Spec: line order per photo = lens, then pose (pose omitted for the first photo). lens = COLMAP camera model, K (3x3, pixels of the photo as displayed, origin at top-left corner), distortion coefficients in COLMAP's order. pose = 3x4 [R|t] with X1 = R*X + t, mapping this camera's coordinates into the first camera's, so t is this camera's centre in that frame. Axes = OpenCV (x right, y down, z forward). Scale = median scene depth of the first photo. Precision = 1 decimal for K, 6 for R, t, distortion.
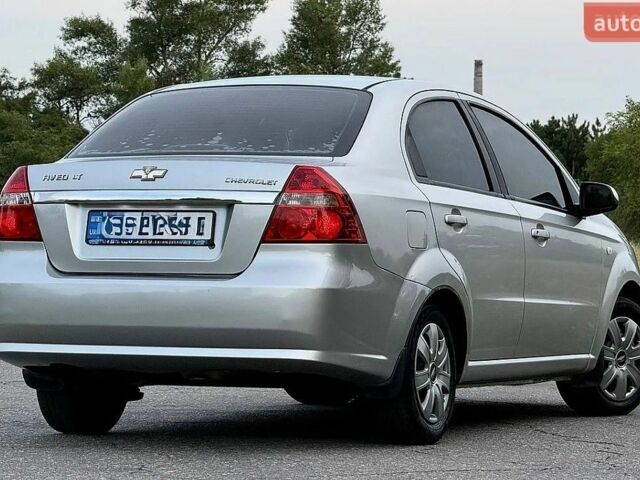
lens RADIAL K [[2929.1, 0, 267.1], [0, 2929.1, 239.7], [0, 0, 1]] dist [-0.008021, 1.198204]
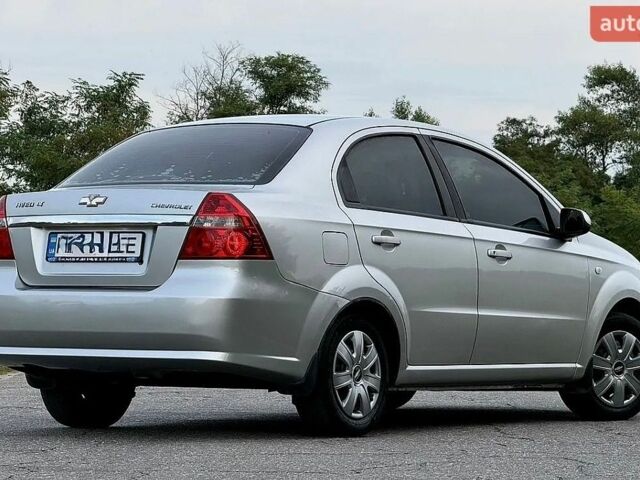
lens RADIAL K [[2929.1, 0, 267.1], [0, 2929.1, 239.7], [0, 0, 1]] dist [-0.008021, 1.198204]
pose [[0.981249, -0.004817, -0.192683, 0.246997], [0.001772, 0.999871, -0.015972, 0.011512], [0.192735, 0.015331, 0.981131, -0.126910]]
